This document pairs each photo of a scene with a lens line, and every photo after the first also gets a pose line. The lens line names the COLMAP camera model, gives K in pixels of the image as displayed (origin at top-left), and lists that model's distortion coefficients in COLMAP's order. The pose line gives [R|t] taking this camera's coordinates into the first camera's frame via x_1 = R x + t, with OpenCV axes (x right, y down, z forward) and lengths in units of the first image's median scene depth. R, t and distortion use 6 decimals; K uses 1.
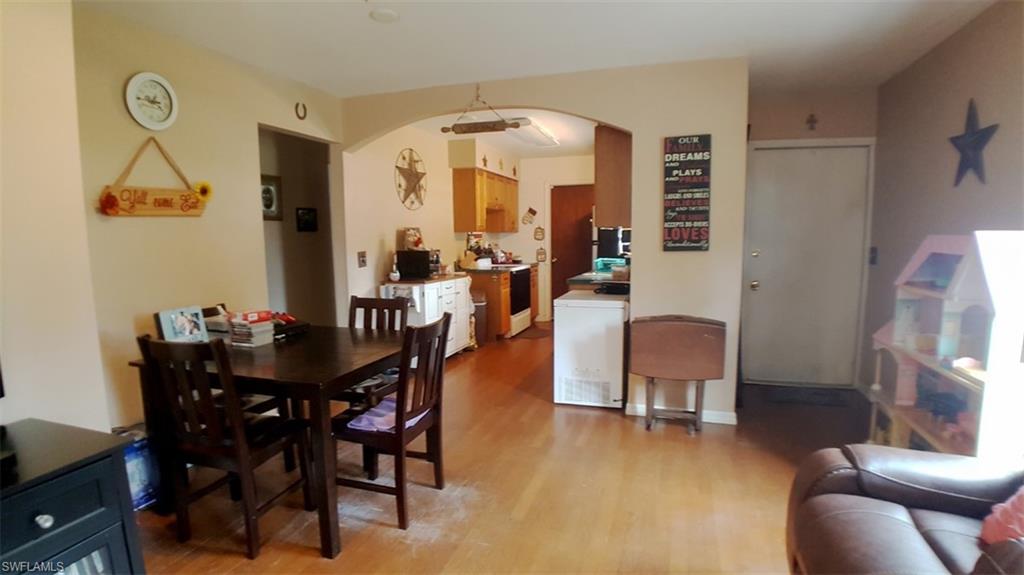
lens RADIAL K [[501.2, 0, 511.0], [0, 501.2, 303.8], [0, 0, 1]] dist [-0.070196, -0.000534]
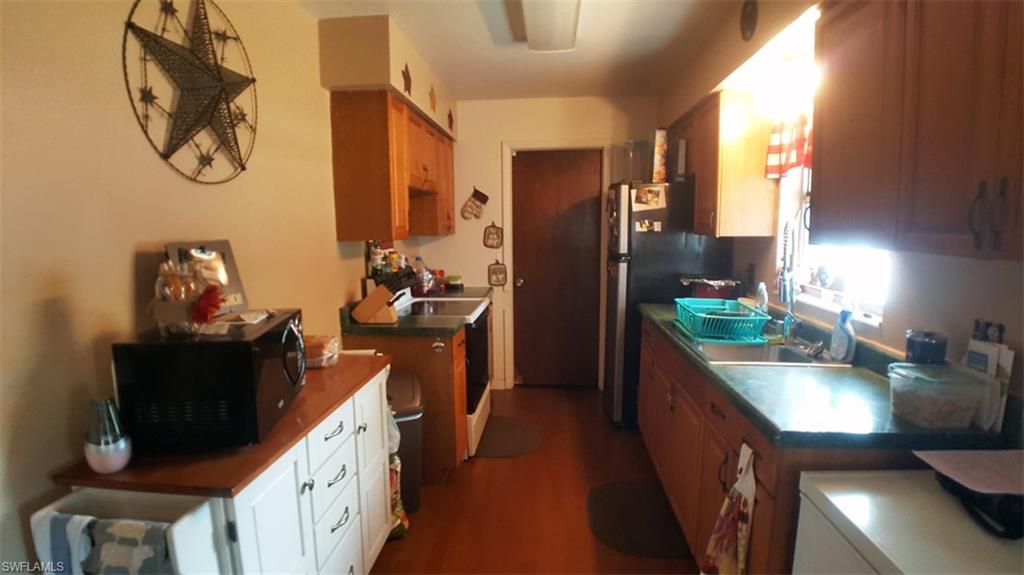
lens RADIAL K [[501.2, 0, 511.0], [0, 501.2, 303.8], [0, 0, 1]] dist [-0.070196, -0.000534]
pose [[0.971275, -0.029002, 0.236185, -0.070007], [0.022934, 0.999333, 0.028401, -0.096263], [-0.236851, -0.022168, 0.971293, 0.540936]]
